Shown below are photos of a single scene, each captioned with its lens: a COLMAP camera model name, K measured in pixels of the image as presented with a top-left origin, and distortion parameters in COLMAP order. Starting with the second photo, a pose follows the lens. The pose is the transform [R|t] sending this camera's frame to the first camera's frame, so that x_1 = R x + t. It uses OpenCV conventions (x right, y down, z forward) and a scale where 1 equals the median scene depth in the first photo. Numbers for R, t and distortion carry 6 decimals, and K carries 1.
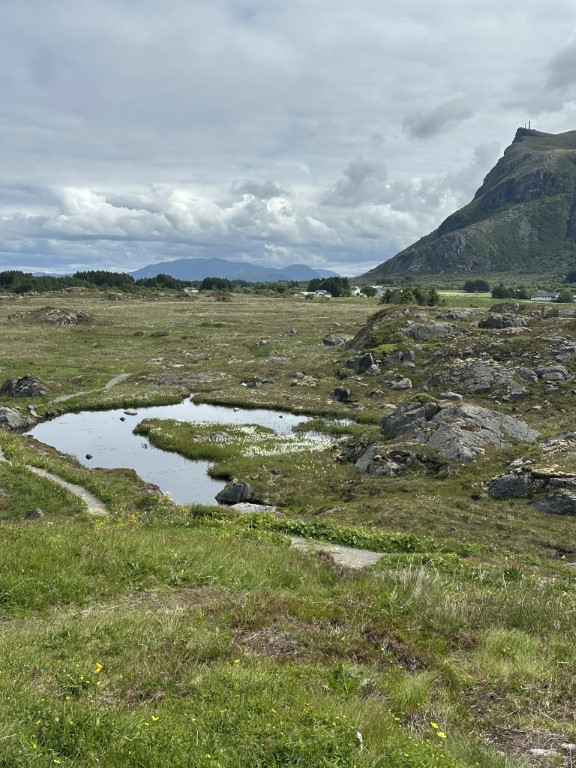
lens RADIAL K [[985.5, 0, 293.1], [0, 985.5, 378.8], [0, 0, 1]] dist [0.169449, 0.000000]
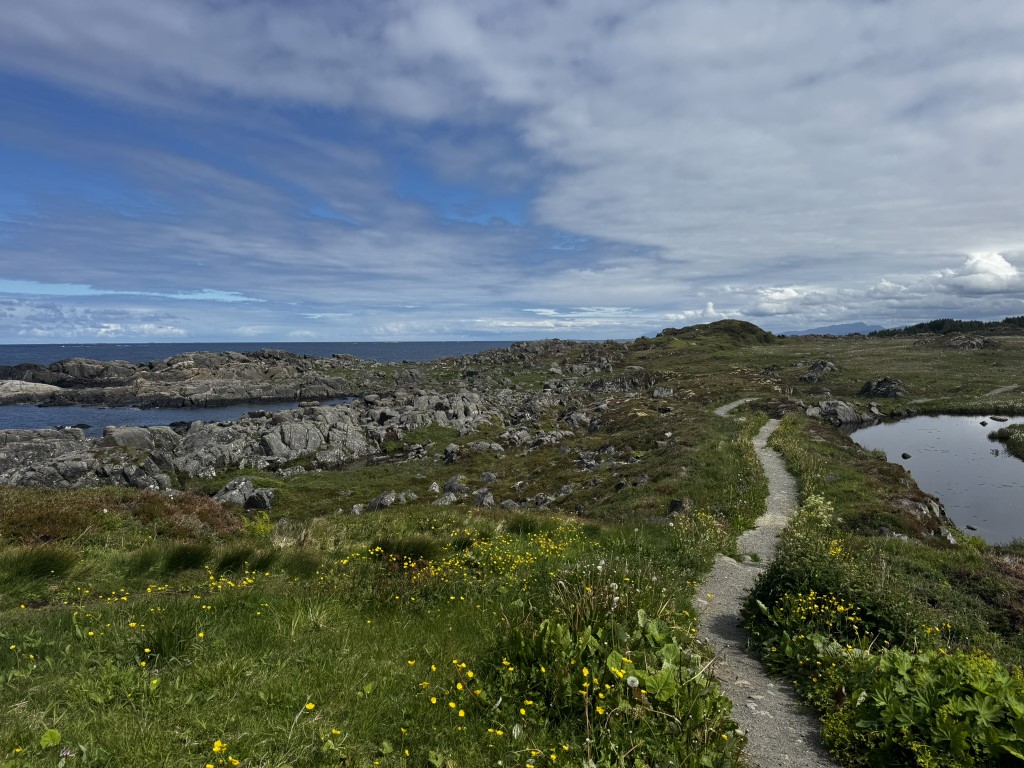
lens RADIAL K [[709.8, 0, 517.5], [0, 709.8, 380.3], [0, 0, 1]] dist [0.089710, -0.114781]
pose [[0.688271, 0.025346, -0.725011, -0.000328], [-0.049779, 0.998684, -0.012343, 0.013010], [0.723744, 0.044585, 0.688627, 0.120298]]
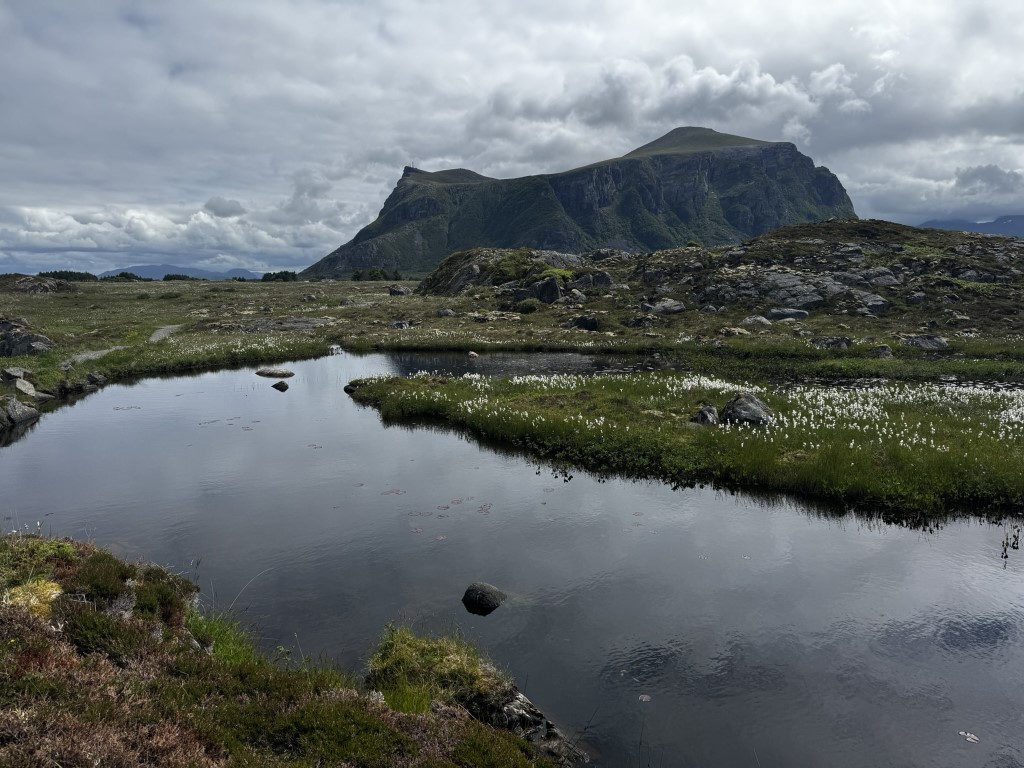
lens RADIAL K [[709.8, 0, 506.1], [0, 709.8, 383.4], [0, 0, 1]] dist [0.089710, -0.114781]
pose [[0.936049, -0.074485, 0.343895, -0.077342], [0.059084, 0.996733, 0.055063, 0.012032], [-0.346873, -0.031223, 0.937392, 0.287027]]
